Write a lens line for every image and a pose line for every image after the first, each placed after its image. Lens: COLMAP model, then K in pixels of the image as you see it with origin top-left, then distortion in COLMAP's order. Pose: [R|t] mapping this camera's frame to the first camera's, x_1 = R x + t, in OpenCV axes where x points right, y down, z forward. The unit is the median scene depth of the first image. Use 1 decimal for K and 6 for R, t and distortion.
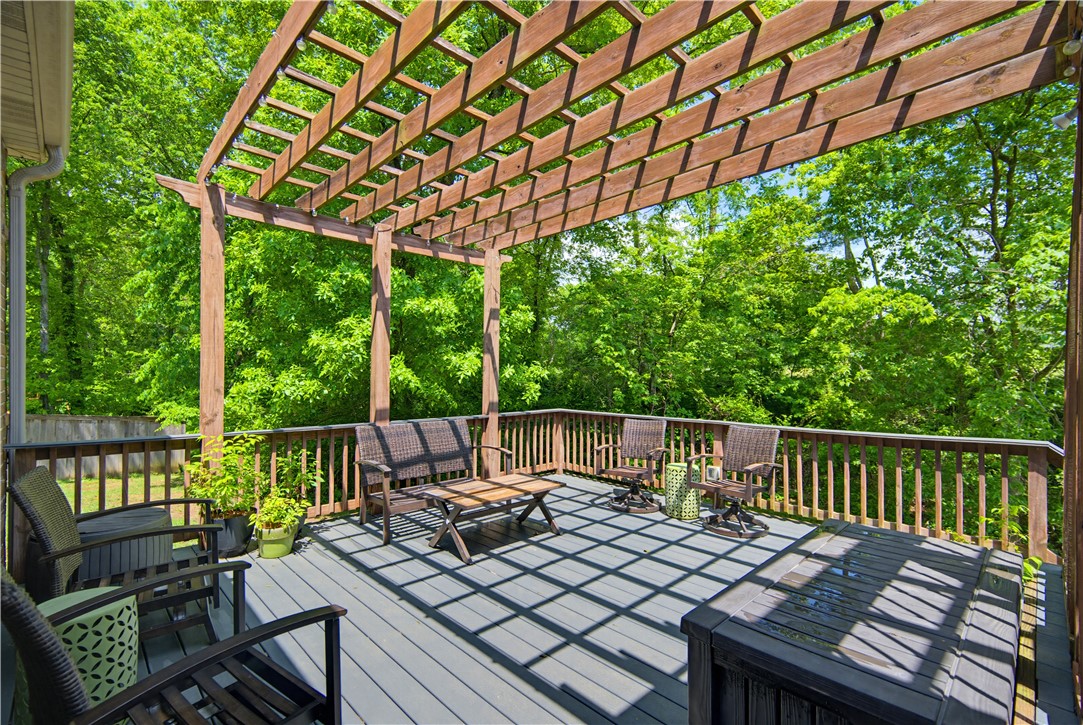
lens RADIAL K [[481.3, 0, 544.1], [0, 481.3, 370.4], [0, 0, 1]] dist [0.021388, -0.002339]
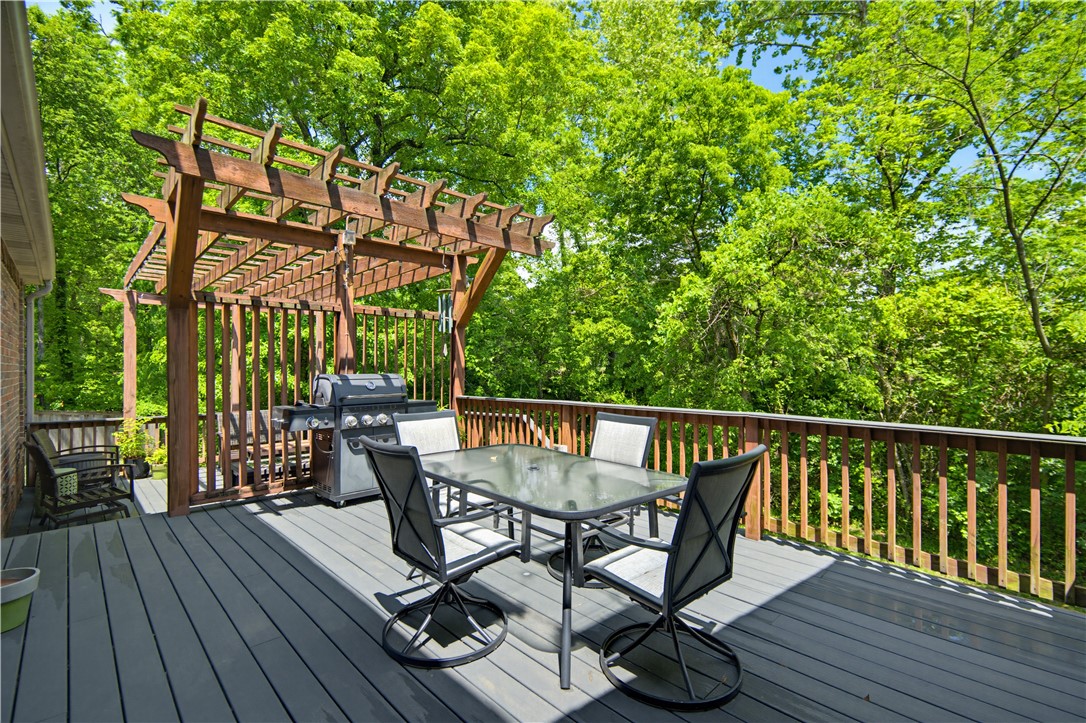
lens RADIAL K [[482.6, 0, 540.3], [0, 482.6, 360.8], [0, 0, 1]] dist [0.021388, -0.002339]
pose [[0.999968, -0.008056, -0.000225, 0.230397], [0.008055, 0.999948, -0.006216, -0.017608], [0.000275, 0.006214, 0.999981, -0.229365]]
